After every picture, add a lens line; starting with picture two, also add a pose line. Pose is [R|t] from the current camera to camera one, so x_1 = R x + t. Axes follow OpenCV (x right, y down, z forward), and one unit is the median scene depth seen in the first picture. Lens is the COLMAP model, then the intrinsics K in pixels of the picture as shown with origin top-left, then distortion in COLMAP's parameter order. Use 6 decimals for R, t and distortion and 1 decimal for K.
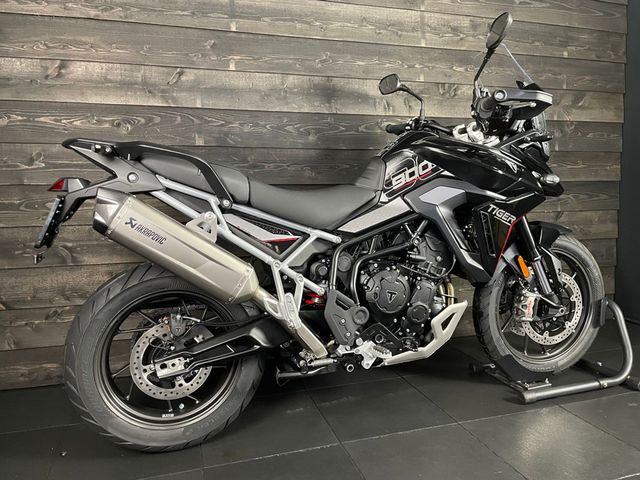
lens RADIAL K [[488.6, 0, 327.5], [0, 488.6, 239.3], [0, 0, 1]] dist [0.084904, -0.111639]
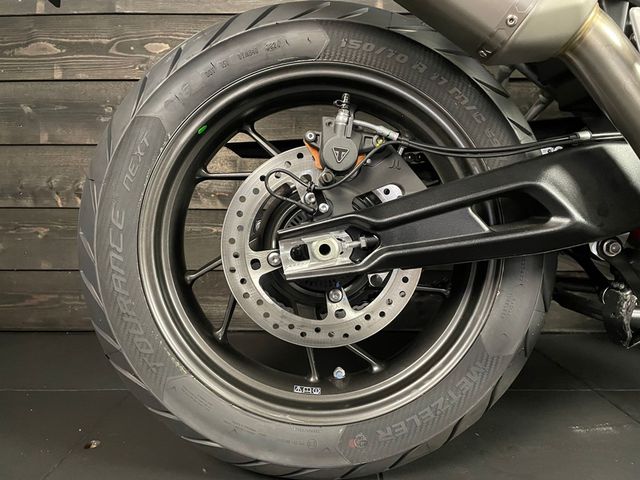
lens RADIAL K [[488.6, 0, 321.4], [0, 488.6, 235.0], [0, 0, 1]] dist [0.084904, -0.111639]
pose [[0.951392, 0.031178, -0.306401, -0.175360], [-0.041518, 0.998765, -0.027285, 0.219702], [0.305172, 0.038680, 0.951512, 0.563685]]
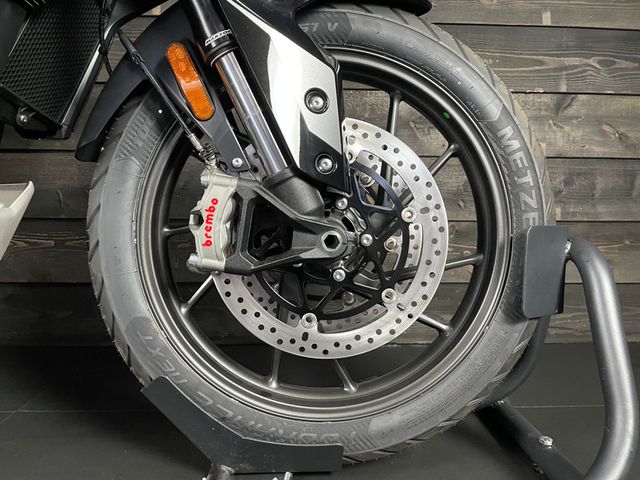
lens RADIAL K [[488.6, 0, 322.1], [0, 488.6, 236.1], [0, 0, 1]] dist [0.084904, -0.111639]
pose [[0.965978, 0.033755, -0.256411, 0.624507], [-0.044459, 0.998360, -0.036061, 0.175666], [0.254773, 0.046234, 0.965895, 0.835923]]
